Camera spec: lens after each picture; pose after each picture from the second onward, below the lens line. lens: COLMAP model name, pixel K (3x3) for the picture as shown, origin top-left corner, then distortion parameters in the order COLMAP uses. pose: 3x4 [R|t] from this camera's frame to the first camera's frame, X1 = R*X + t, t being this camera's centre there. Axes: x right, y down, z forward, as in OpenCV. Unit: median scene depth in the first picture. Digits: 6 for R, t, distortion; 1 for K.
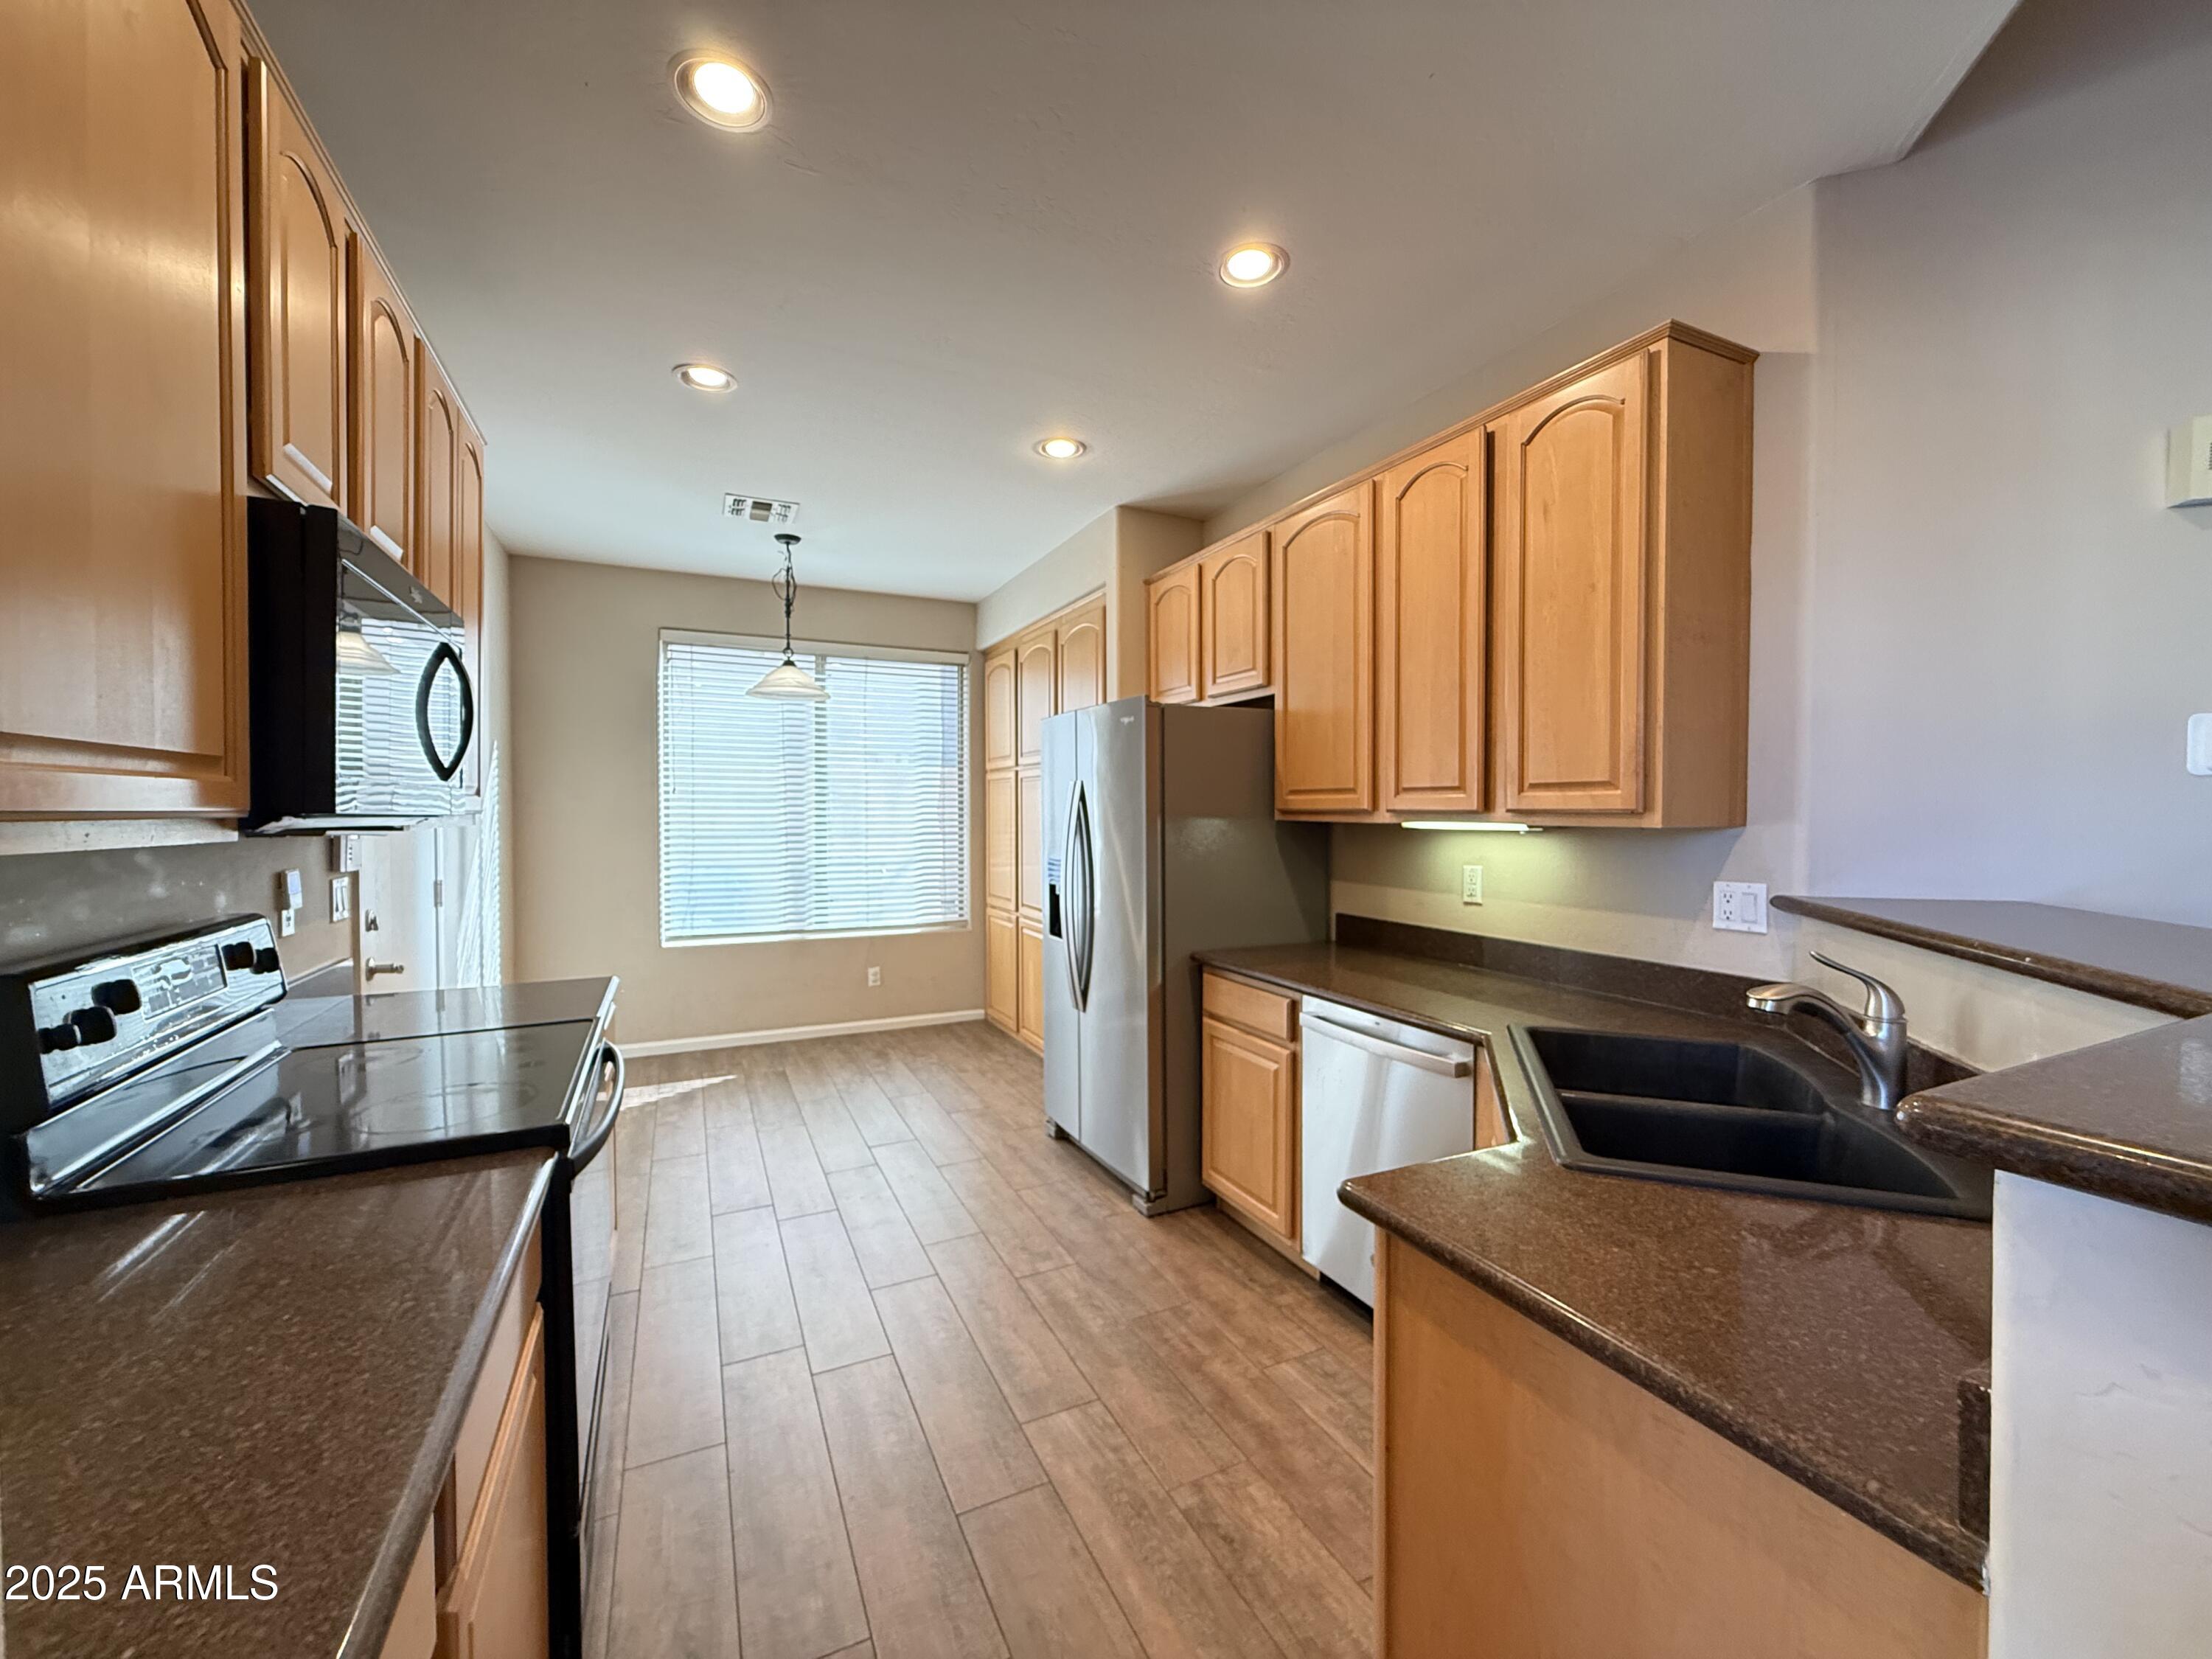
lens RADIAL K [[889.4, 0, 1105.6], [0, 889.4, 828.4], [0, 0, 1]] dist [-0.014155, -0.000238]
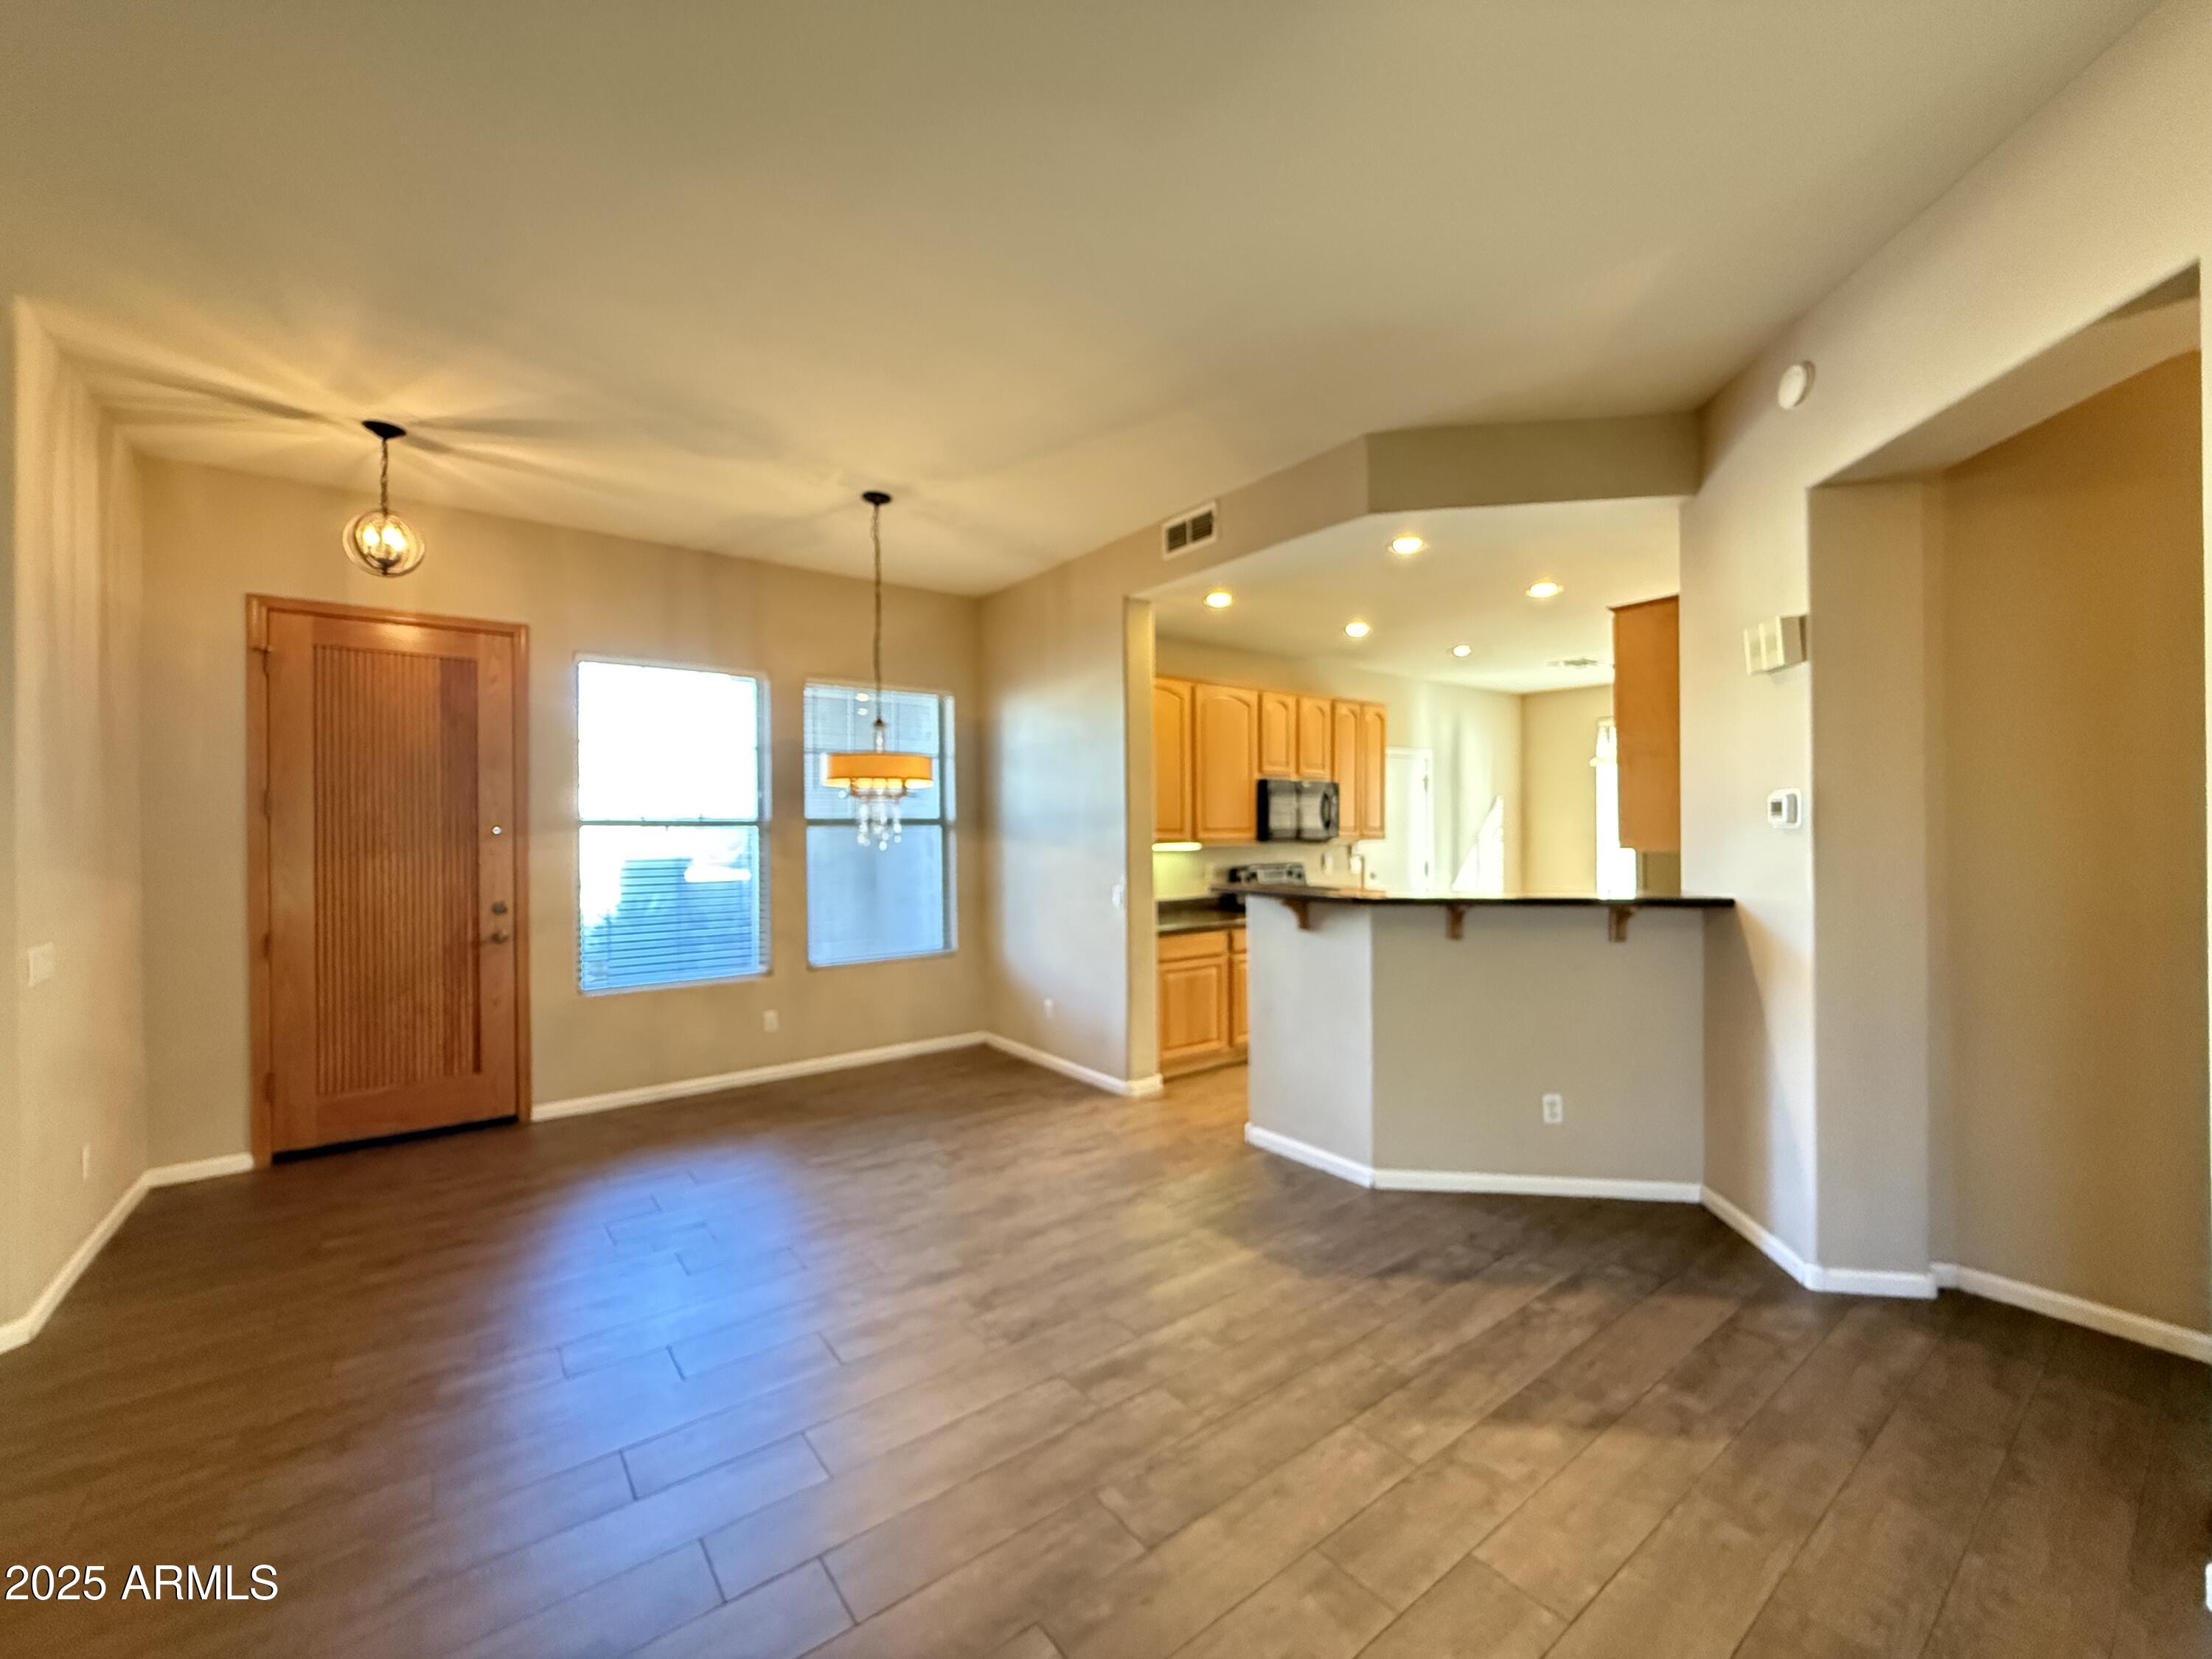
lens RADIAL K [[889.4, 0, 1113.6], [0, 889.4, 830.1], [0, 0, 1]] dist [-0.014155, -0.000238]
pose [[0.208002, 0.007623, -0.978099, 1.299270], [-0.012693, 0.999906, 0.005094, -0.029290], [0.978046, 0.011356, 0.208080, -0.300083]]
